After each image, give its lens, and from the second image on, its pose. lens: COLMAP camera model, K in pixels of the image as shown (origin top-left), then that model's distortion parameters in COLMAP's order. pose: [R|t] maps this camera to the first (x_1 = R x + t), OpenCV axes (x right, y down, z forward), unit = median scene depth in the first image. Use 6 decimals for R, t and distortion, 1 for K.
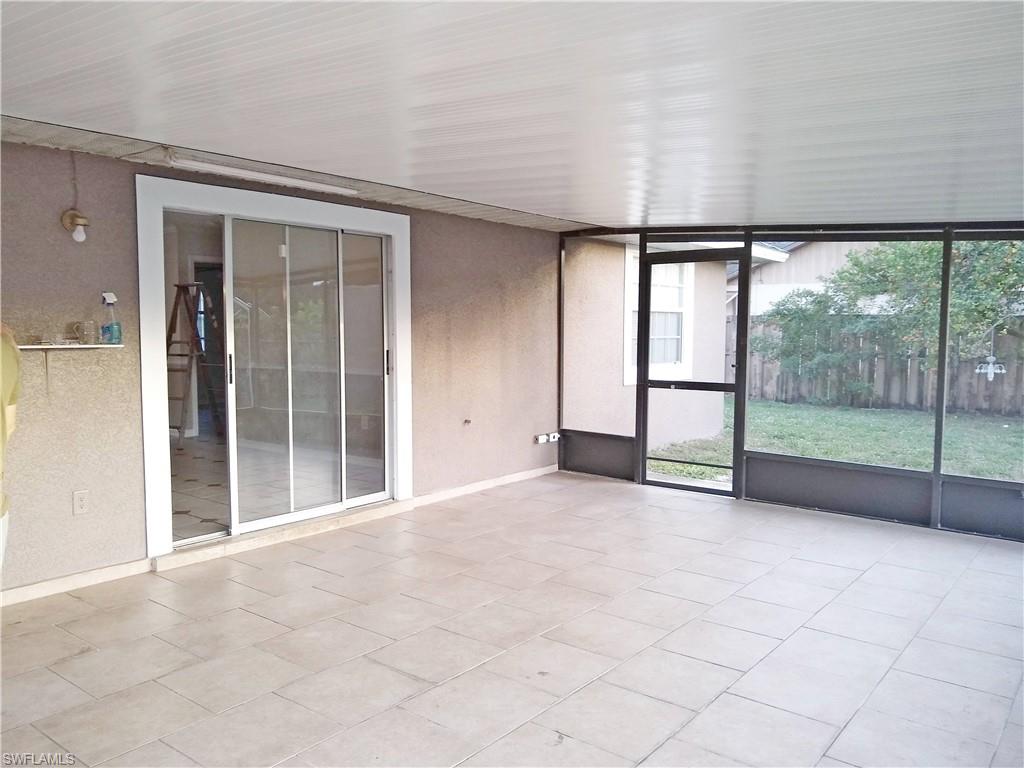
lens RADIAL K [[812.7, 0, 511.3], [0, 812.7, 383.9], [0, 0, 1]] dist [0.014535, 0.009344]
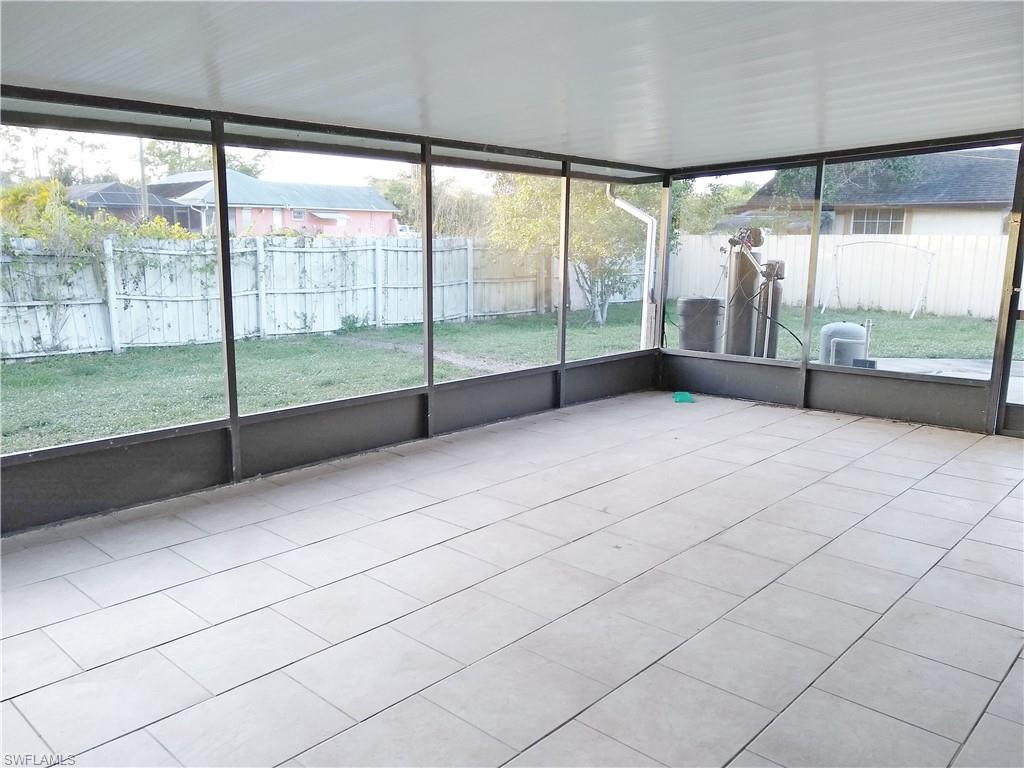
lens RADIAL K [[812.7, 0, 513.1], [0, 812.7, 386.9], [0, 0, 1]] dist [0.014535, 0.009344]
pose [[-0.996647, -0.034667, 0.074111, 0.101725], [-0.014064, 0.964904, 0.262224, -0.151871], [-0.080601, 0.260303, -0.962157, 1.939676]]
